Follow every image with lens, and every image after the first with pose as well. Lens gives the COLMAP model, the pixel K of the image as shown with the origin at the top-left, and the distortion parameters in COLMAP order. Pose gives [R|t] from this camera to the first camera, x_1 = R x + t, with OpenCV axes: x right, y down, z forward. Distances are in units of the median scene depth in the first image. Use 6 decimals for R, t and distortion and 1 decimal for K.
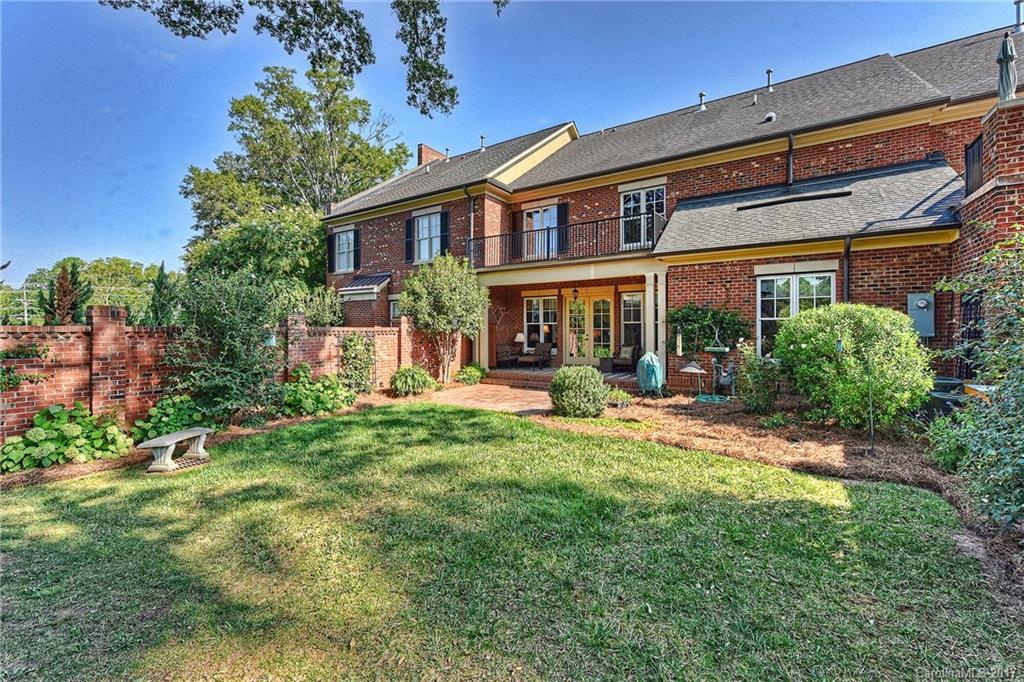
lens RADIAL K [[410.9, 0, 510.2], [0, 410.9, 332.5], [0, 0, 1]] dist [0.005652, -0.000494]
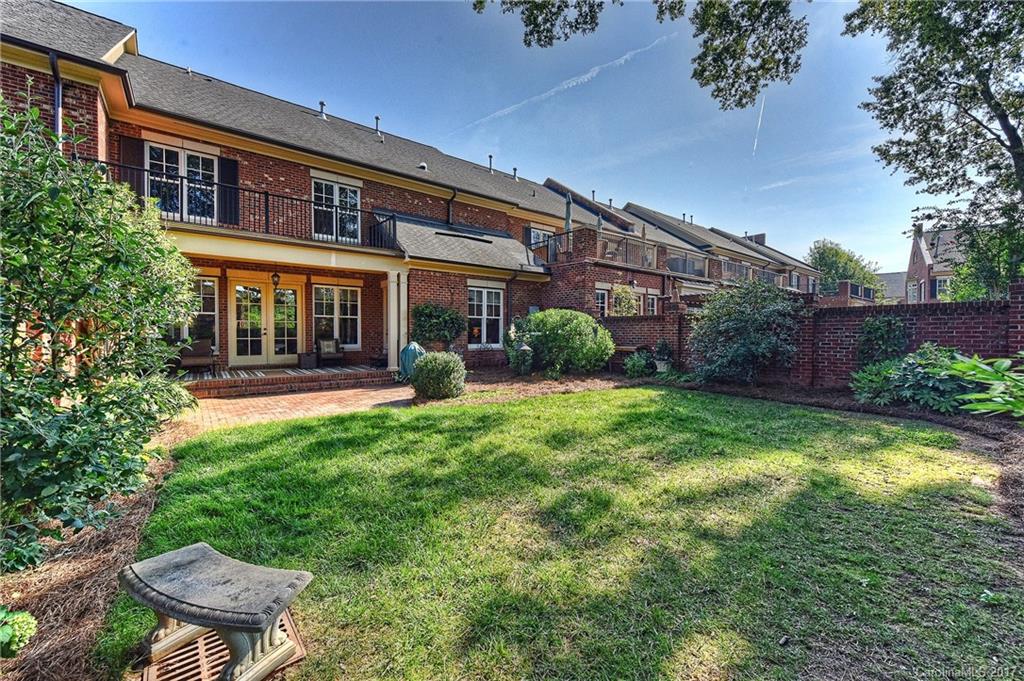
lens RADIAL K [[404.0, 0, 485.8], [0, 404.0, 343.2], [0, 0, 1]] dist [-0.001945, -0.000479]
pose [[0.355668, -0.019289, 0.934413, -0.599560], [-0.000154, 0.999786, 0.020697, 0.026180], [-0.934612, -0.007505, 0.355589, 0.388457]]
